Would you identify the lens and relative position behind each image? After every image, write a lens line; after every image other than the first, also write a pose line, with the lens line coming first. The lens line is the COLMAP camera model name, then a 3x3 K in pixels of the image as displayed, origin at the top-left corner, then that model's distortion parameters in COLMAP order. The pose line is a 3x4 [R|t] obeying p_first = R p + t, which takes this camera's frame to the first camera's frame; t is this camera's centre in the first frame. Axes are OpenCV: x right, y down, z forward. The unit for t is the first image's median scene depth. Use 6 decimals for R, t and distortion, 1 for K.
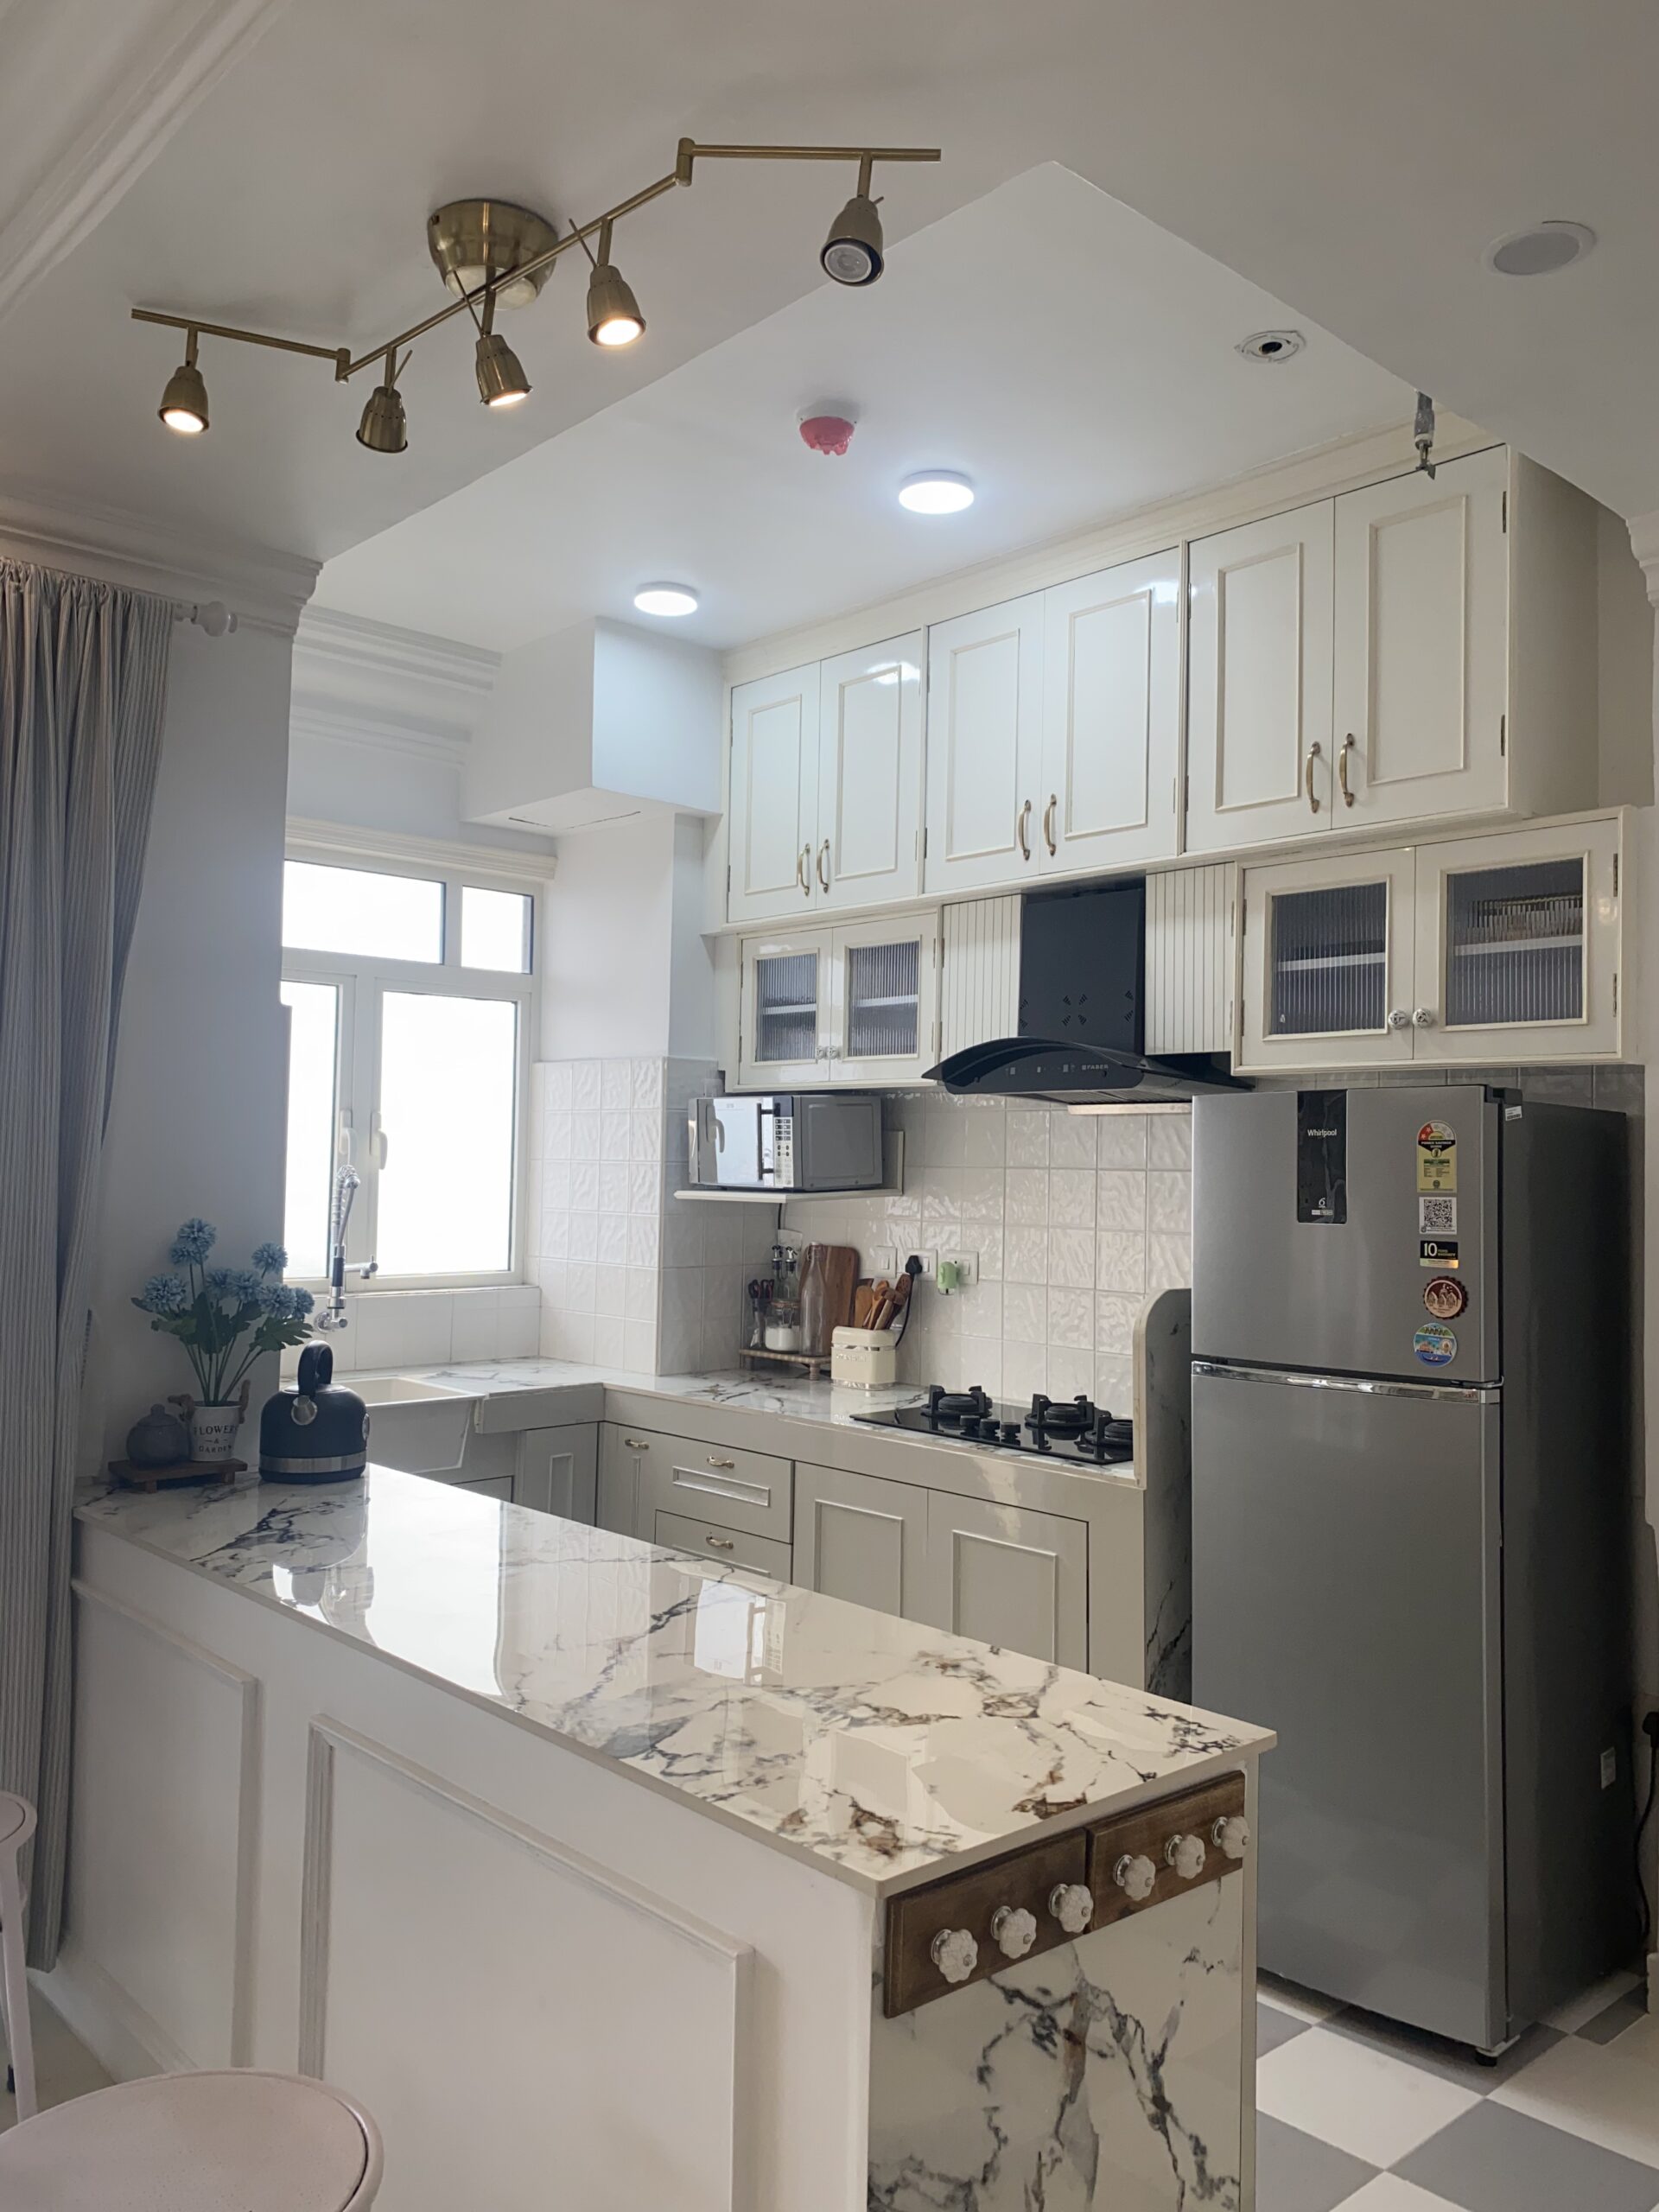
lens RADIAL K [[1667.6, 0, 814.0], [0, 1667.6, 1100.1], [0, 0, 1]] dist [0.001418, 0.000551]
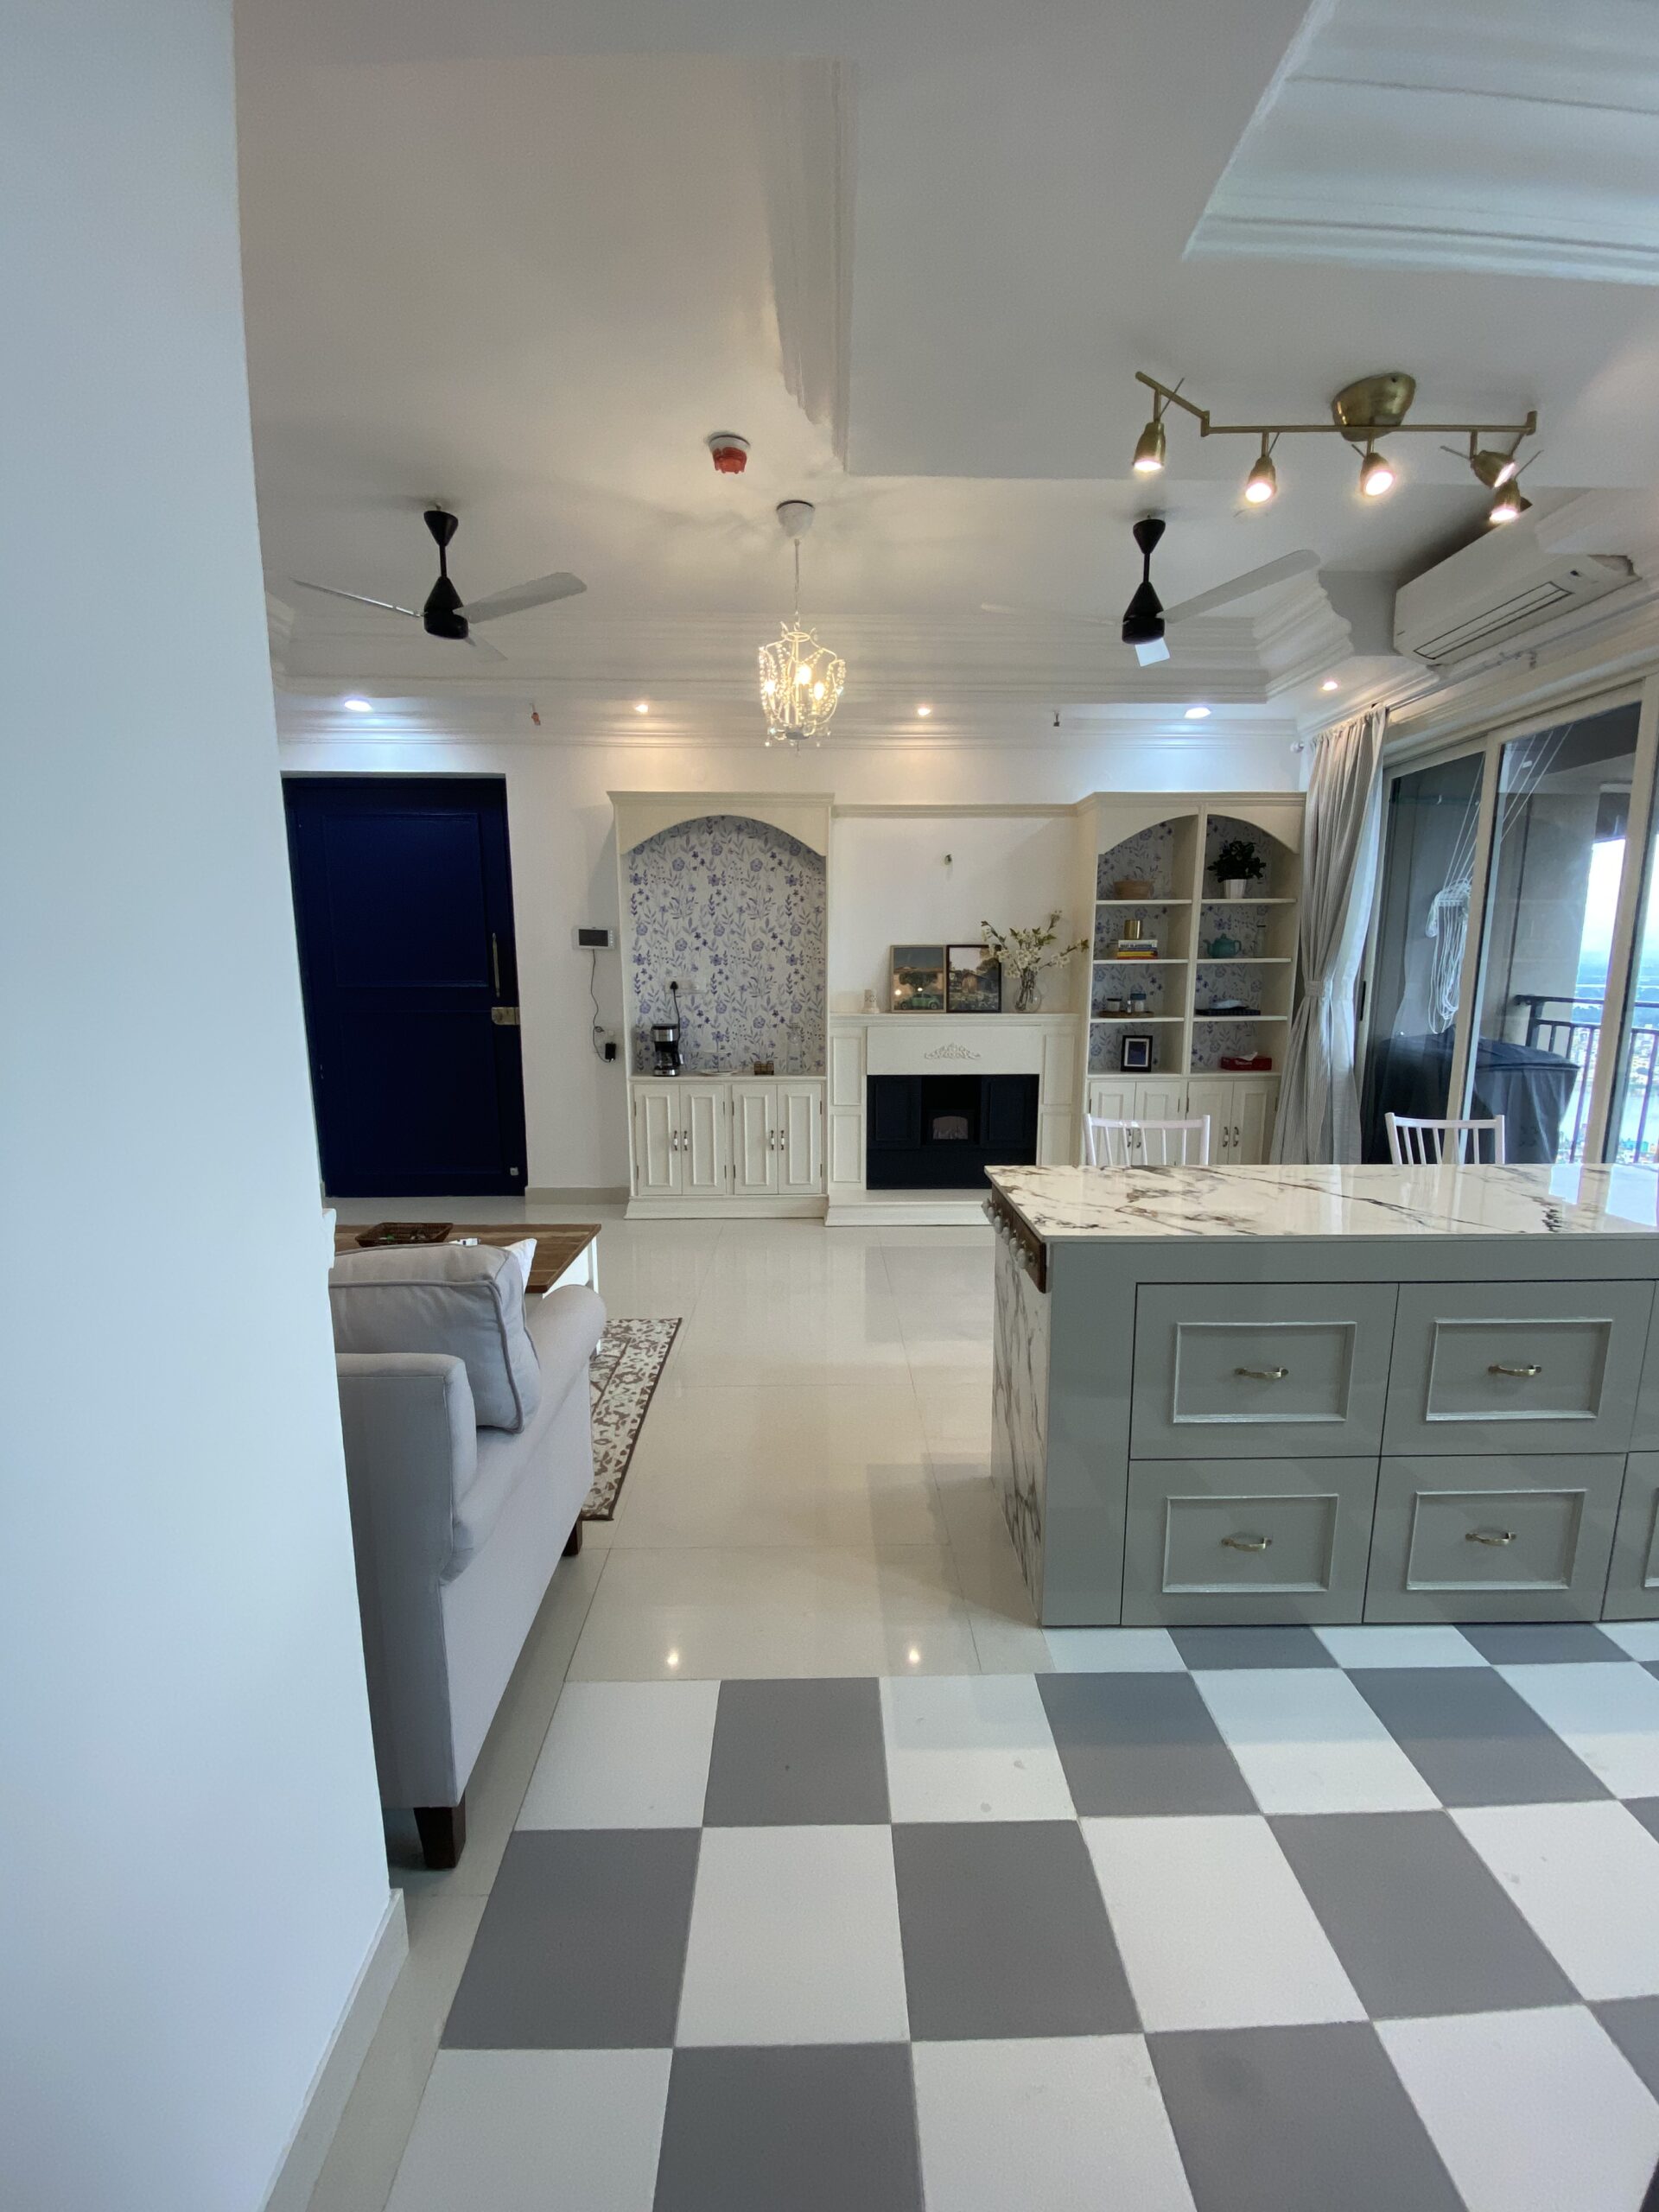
lens RADIAL K [[894.9, 0, 829.5], [0, 894.9, 1106.0], [0, 0, 1]] dist [0.028730, -0.022867]
pose [[-0.649122, 0.100785, -0.753978, 0.606939], [0.022465, 0.993292, 0.113433, 0.066859], [0.760352, 0.056693, -0.647032, 0.765994]]
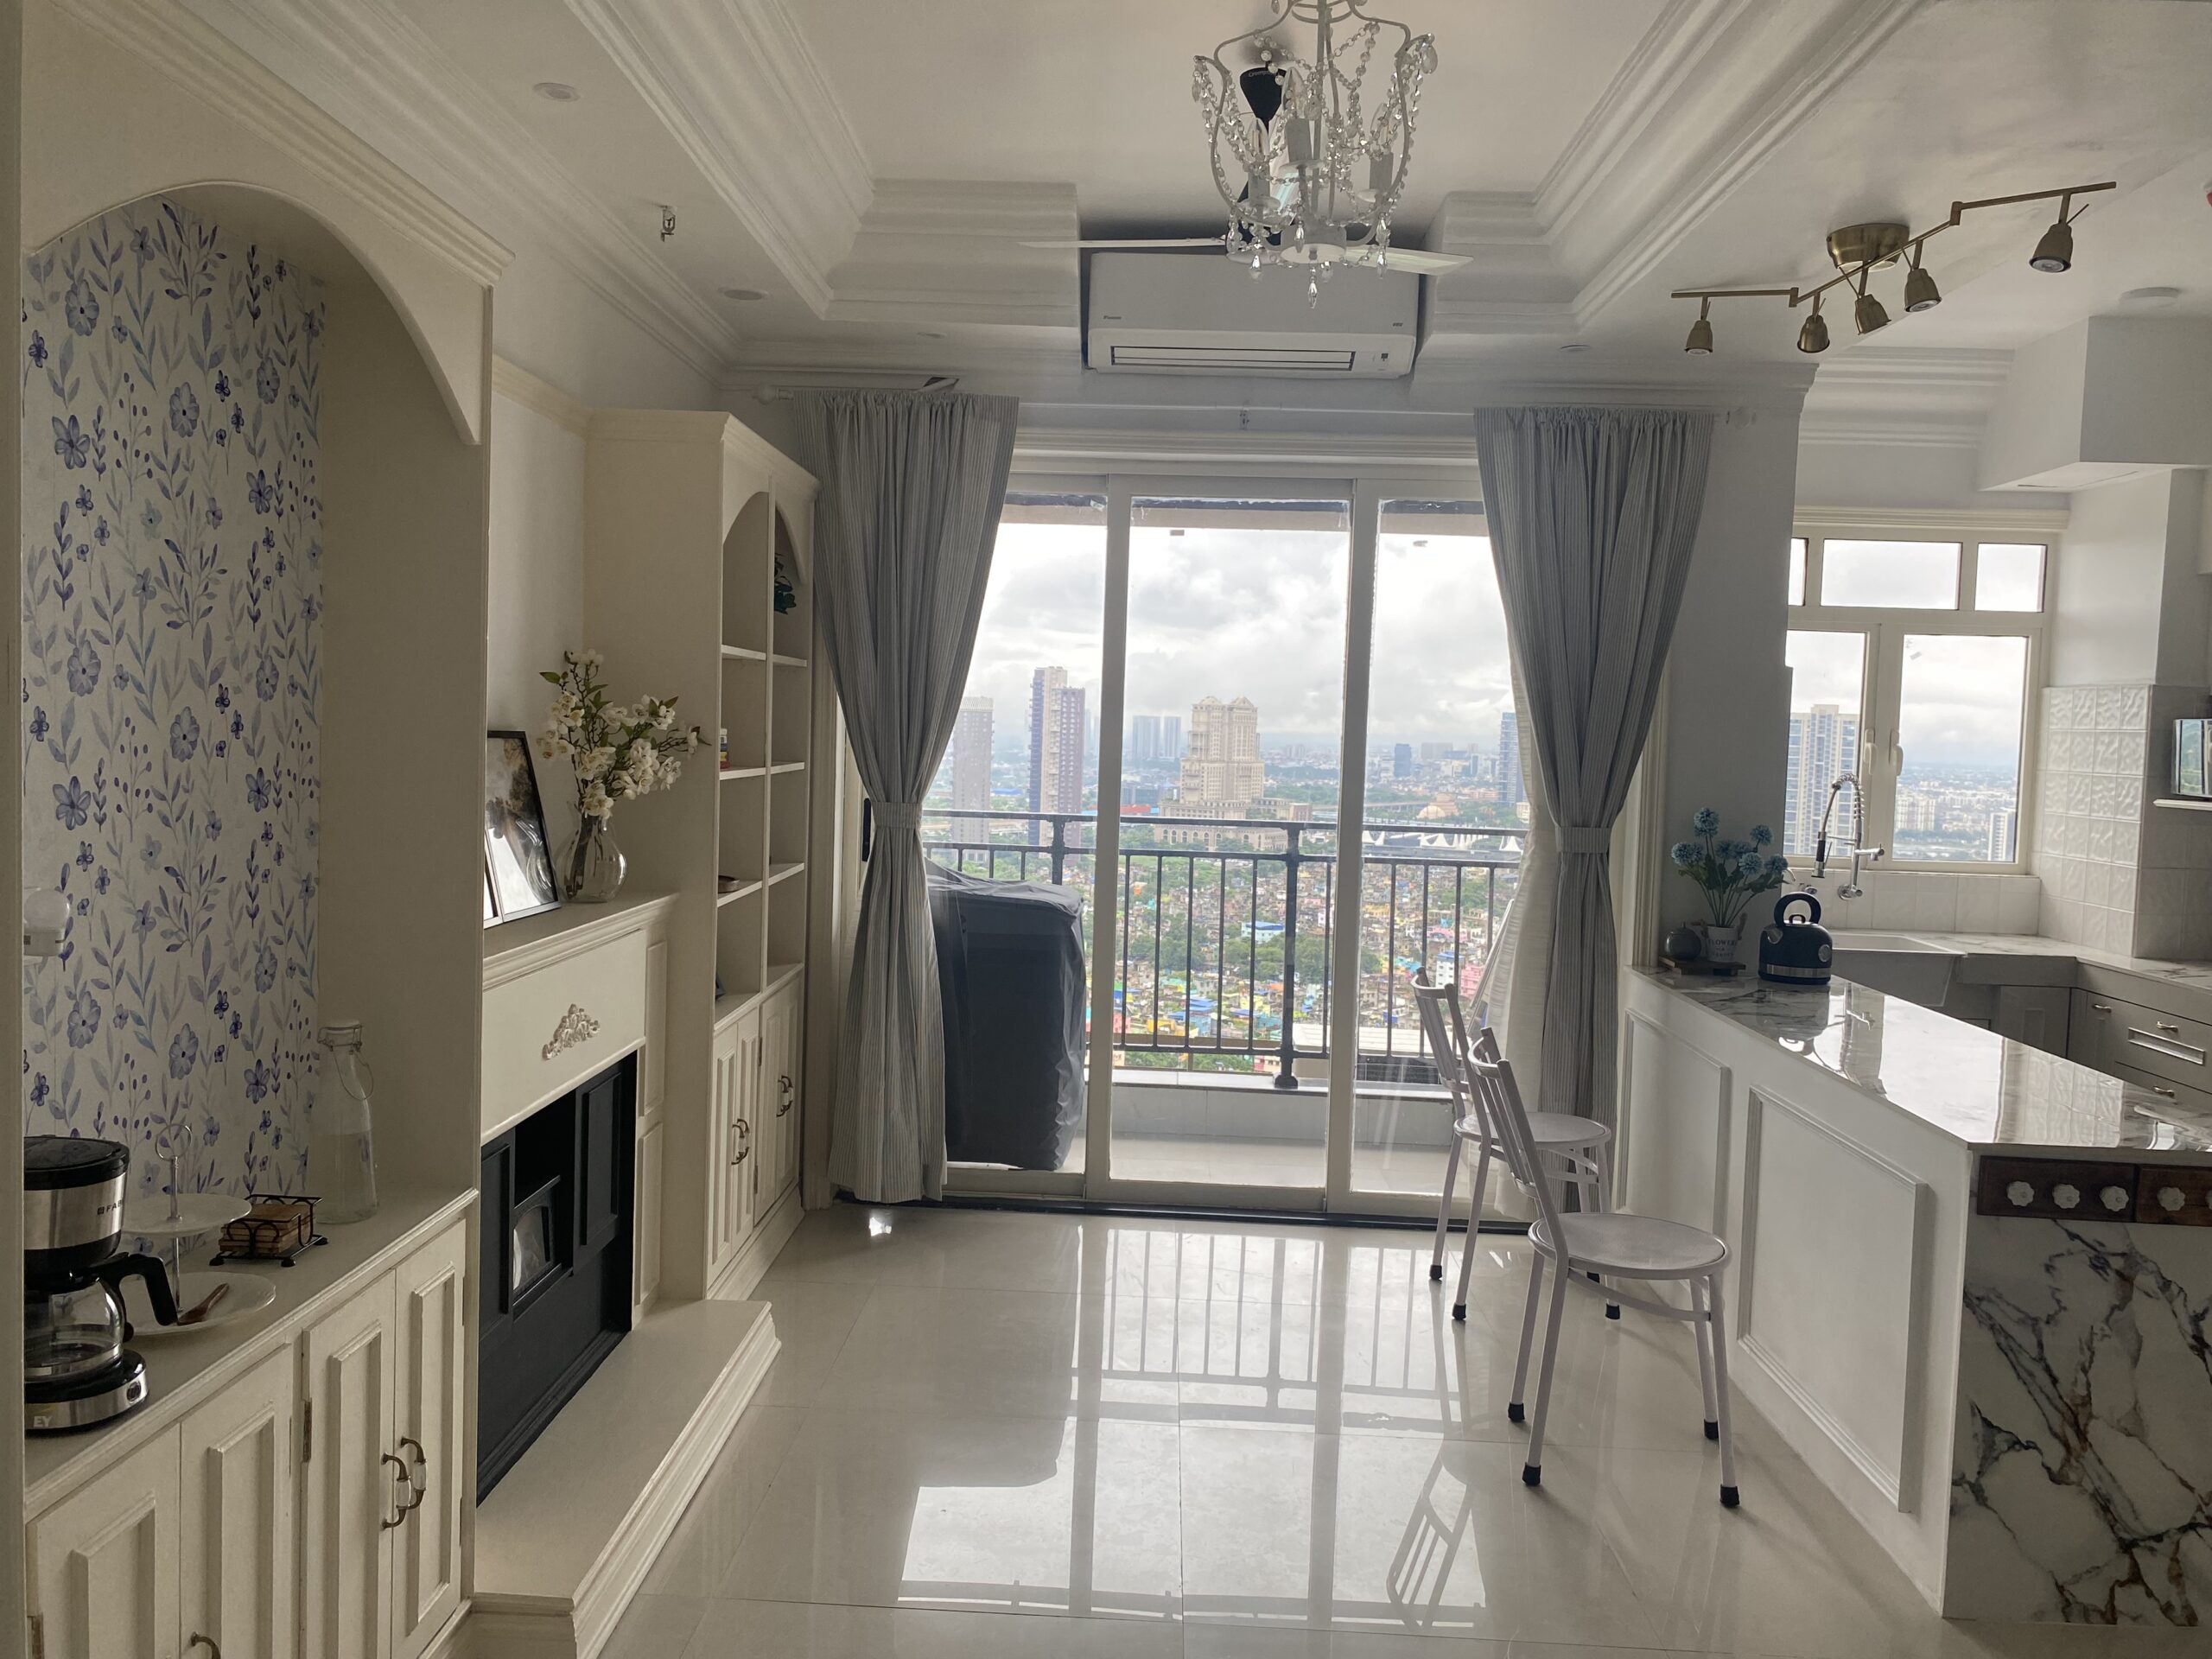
lens RADIAL K [[1667.6, 0, 1106.0], [0, 1667.6, 829.5], [0, 0, 1]] dist [0.001418, 0.000551]
pose [[0.717157, 0.044664, -0.695479, 0.288774], [0.013353, 0.996880, 0.077790, -0.037796], [0.696784, -0.065074, 0.714323, -0.496637]]
